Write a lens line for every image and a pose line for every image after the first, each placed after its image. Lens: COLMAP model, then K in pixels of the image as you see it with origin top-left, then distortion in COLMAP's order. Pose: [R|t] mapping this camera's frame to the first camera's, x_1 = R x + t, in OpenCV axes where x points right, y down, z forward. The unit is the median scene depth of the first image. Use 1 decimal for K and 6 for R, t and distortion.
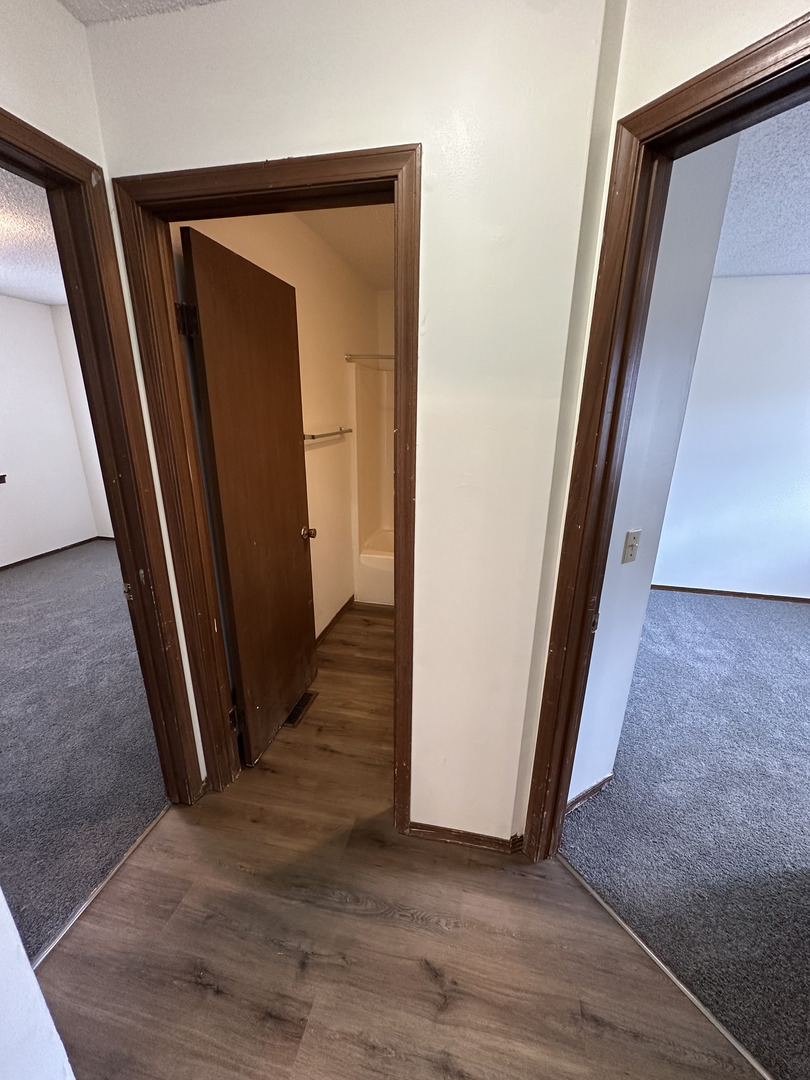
lens RADIAL K [[429.7, 0, 407.3], [0, 429.7, 541.1], [0, 0, 1]] dist [-0.001885, 0.000127]
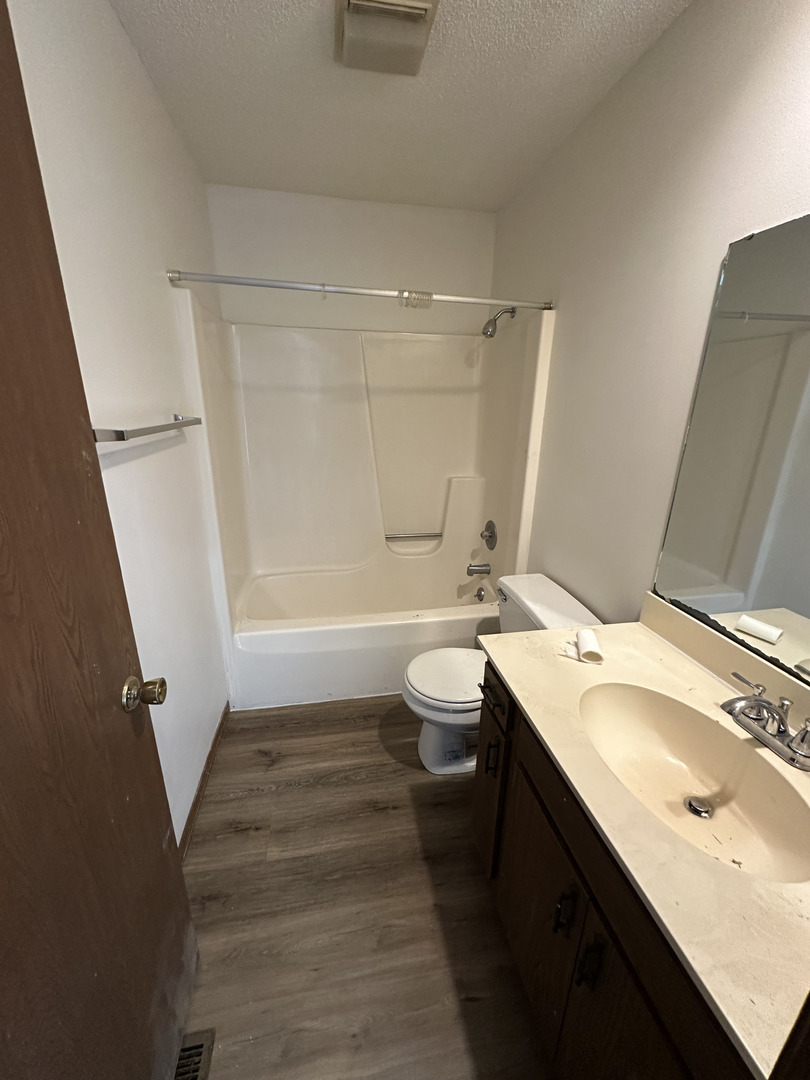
lens RADIAL K [[431.5, 0, 405.0], [0, 431.5, 540.0], [0, 0, 1]] dist [-0.000915, 0.000081]
pose [[0.925119, -0.118353, 0.360758, -0.108543], [0.115399, 0.992872, 0.029801, -0.105288], [-0.361714, 0.014062, 0.932183, 0.442037]]
